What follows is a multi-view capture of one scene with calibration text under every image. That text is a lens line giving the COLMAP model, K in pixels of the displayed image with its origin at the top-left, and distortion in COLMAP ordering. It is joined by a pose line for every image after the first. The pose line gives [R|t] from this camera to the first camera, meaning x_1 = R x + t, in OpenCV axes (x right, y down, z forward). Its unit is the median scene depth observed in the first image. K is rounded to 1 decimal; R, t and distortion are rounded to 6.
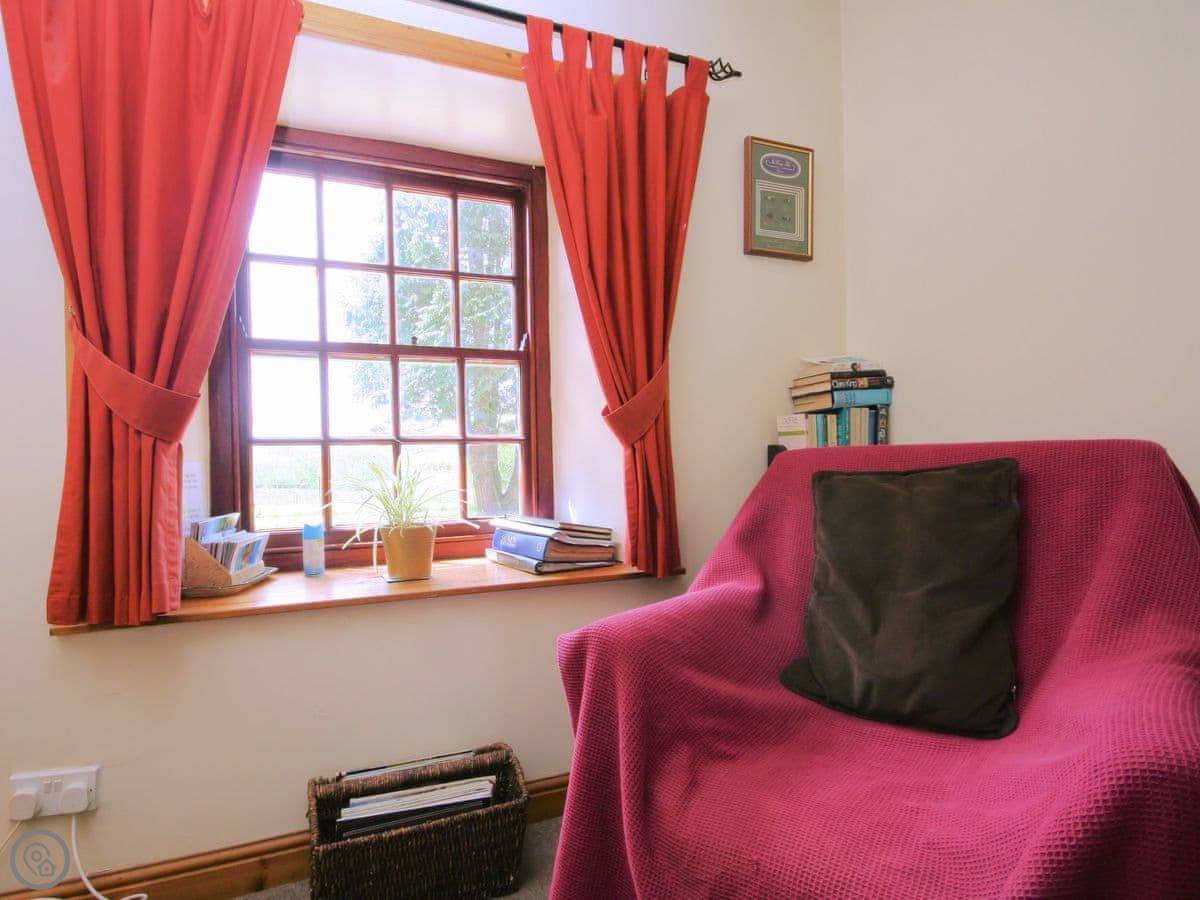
lens RADIAL K [[673.4, 0, 600.0], [0, 673.4, 450.0], [0, 0, 1]] dist [0.001619, 0.002298]
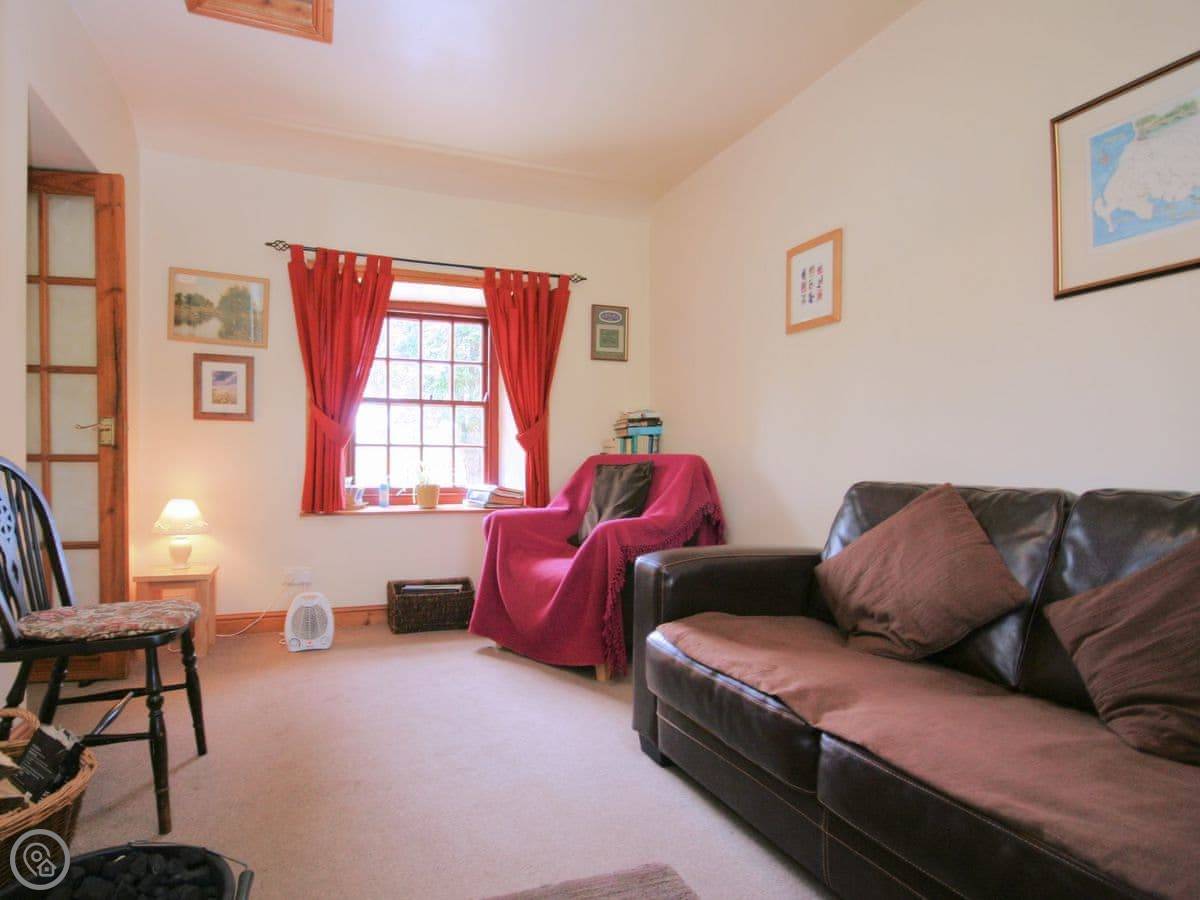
lens RADIAL K [[770.3, 0, 602.4], [0, 770.3, 458.7], [0, 0, 1]] dist [0.003047, 0.006269]
pose [[0.999378, 0.024776, -0.025077, 0.325577], [-0.024434, 0.999605, 0.013858, -0.021767], [0.025410, -0.013236, 0.999589, -1.408317]]
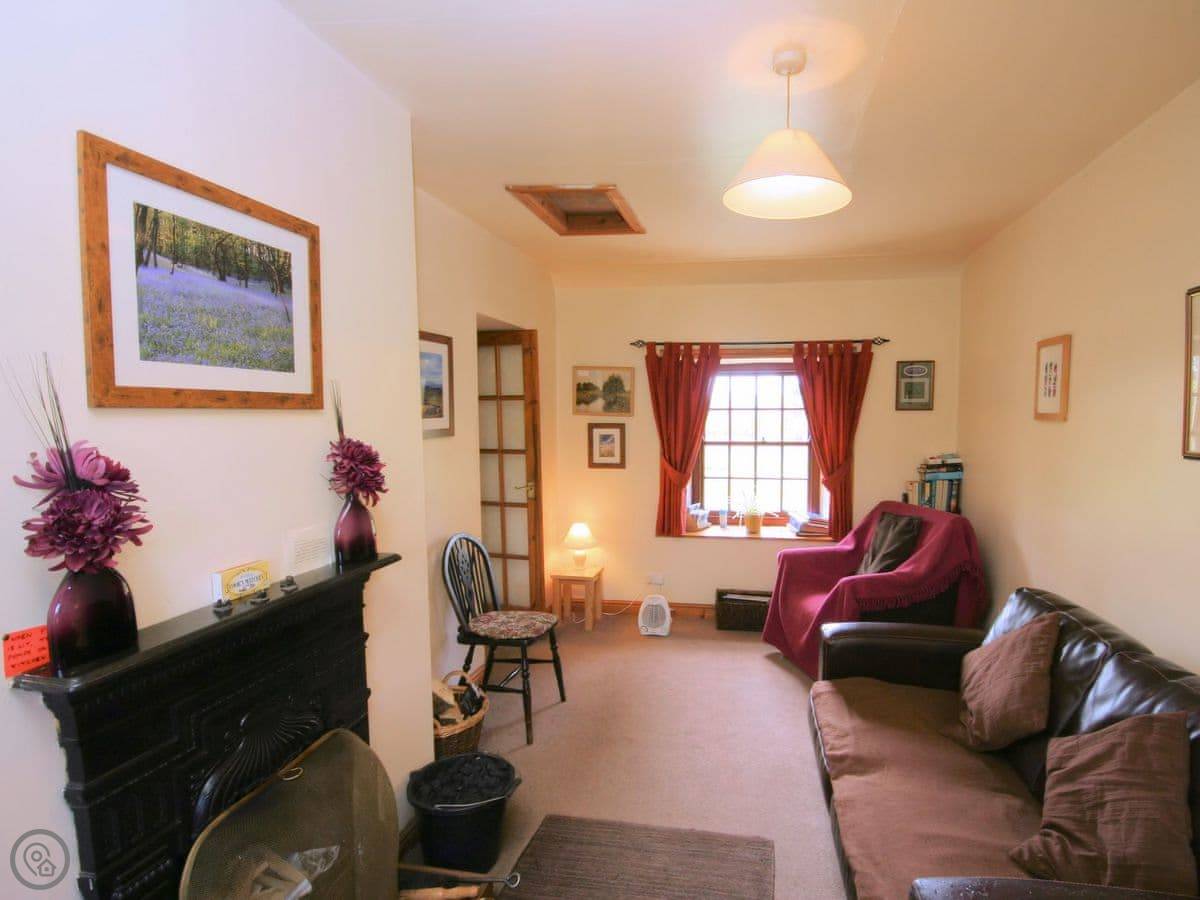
lens RADIAL K [[773.3, 0, 606.1], [0, 773.3, 470.2], [0, 0, 1]] dist [-0.000396, 0.002305]
pose [[0.821325, 0.067725, -0.566426, 0.944962], [-0.001051, 0.993106, 0.117217, -0.408599], [0.570459, -0.095678, 0.815734, -1.811552]]
